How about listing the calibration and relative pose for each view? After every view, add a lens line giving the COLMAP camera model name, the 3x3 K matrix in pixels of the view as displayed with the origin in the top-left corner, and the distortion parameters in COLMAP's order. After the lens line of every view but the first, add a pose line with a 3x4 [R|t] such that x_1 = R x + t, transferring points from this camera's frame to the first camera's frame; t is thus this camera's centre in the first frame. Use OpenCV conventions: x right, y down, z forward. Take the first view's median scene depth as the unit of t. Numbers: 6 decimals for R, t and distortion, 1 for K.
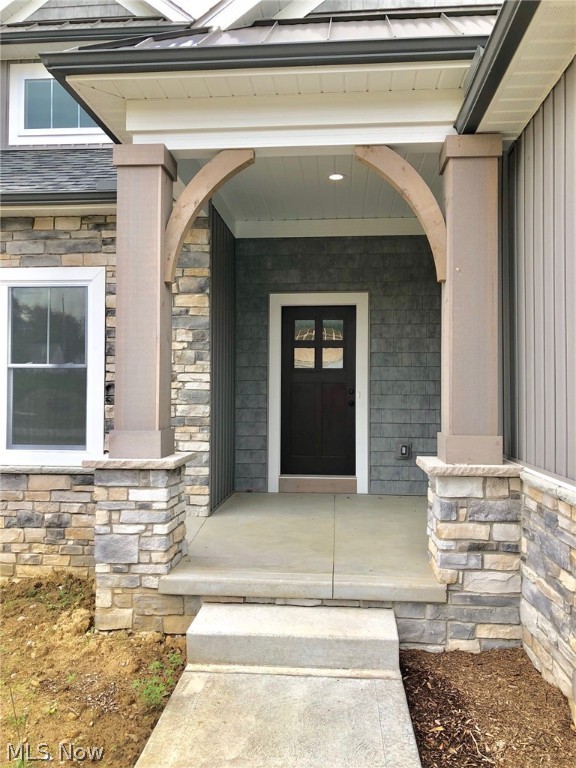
lens RADIAL K [[633.8, 0, 284.4], [0, 633.8, 385.1], [0, 0, 1]] dist [0.043253, -0.044275]
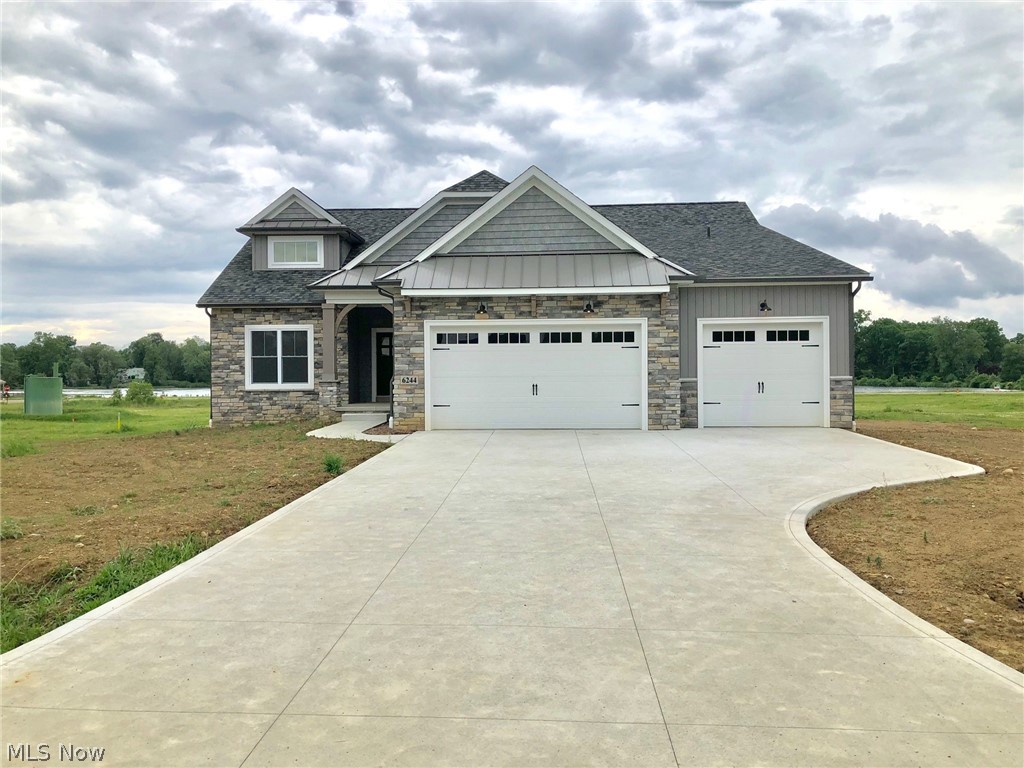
lens RADIAL K [[845.0, 0, 515.7], [0, 845.0, 381.7], [0, 0, 1]] dist [0.043253, -0.044275]
pose [[0.998466, -0.009754, 0.054511, 0.470082], [0.008673, 0.999761, 0.020043, 0.018699], [-0.054693, -0.019540, 0.998312, -3.157535]]
